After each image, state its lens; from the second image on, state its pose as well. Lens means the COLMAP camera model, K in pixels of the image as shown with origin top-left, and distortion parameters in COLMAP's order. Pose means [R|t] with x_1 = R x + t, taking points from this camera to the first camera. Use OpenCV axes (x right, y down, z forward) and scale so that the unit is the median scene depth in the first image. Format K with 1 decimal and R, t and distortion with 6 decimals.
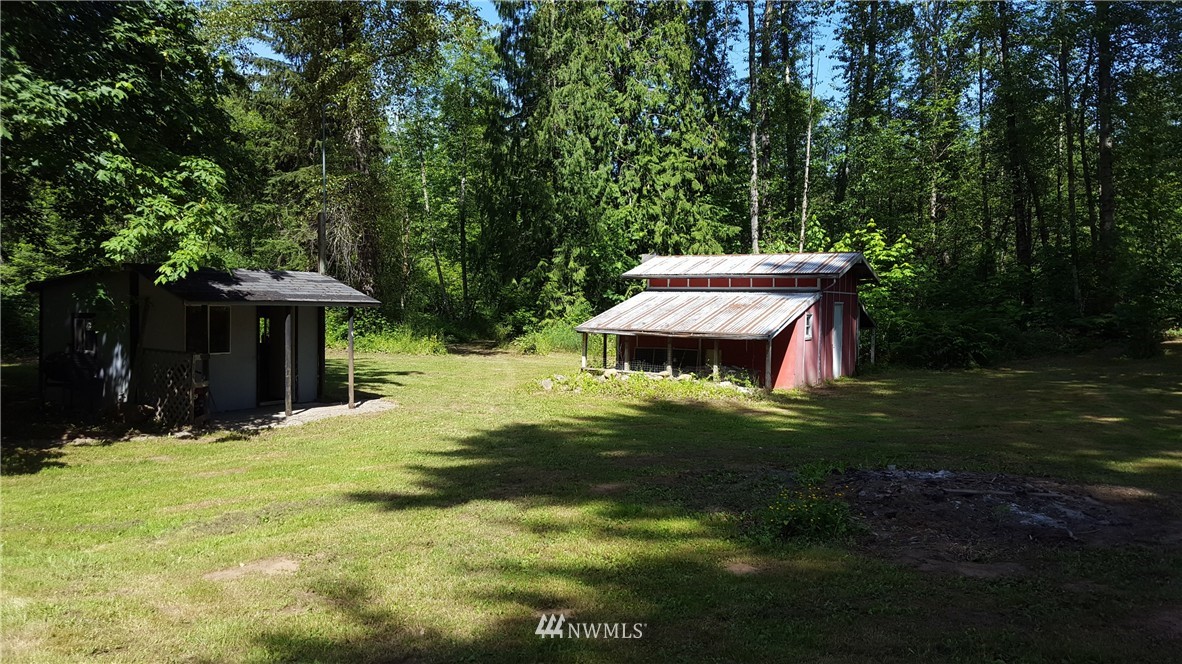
lens RADIAL K [[917.8, 0, 585.3], [0, 917.8, 336.1], [0, 0, 1]] dist [0.181758, -0.303856]
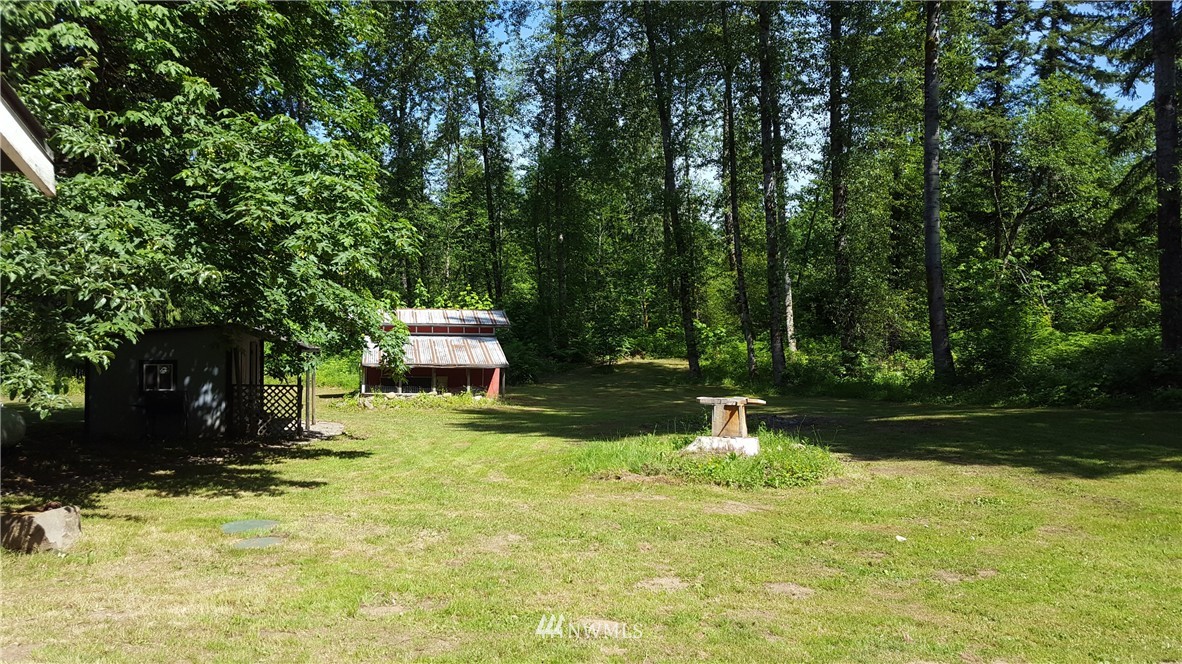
lens RADIAL K [[917.8, 0, 585.3], [0, 917.8, 336.1], [0, 0, 1]] dist [0.181758, -0.303856]
pose [[0.751334, -0.007153, 0.659883, -0.714304], [0.030781, 0.999233, -0.024215, -0.007421], [-0.659204, 0.038506, 0.750978, -0.266169]]
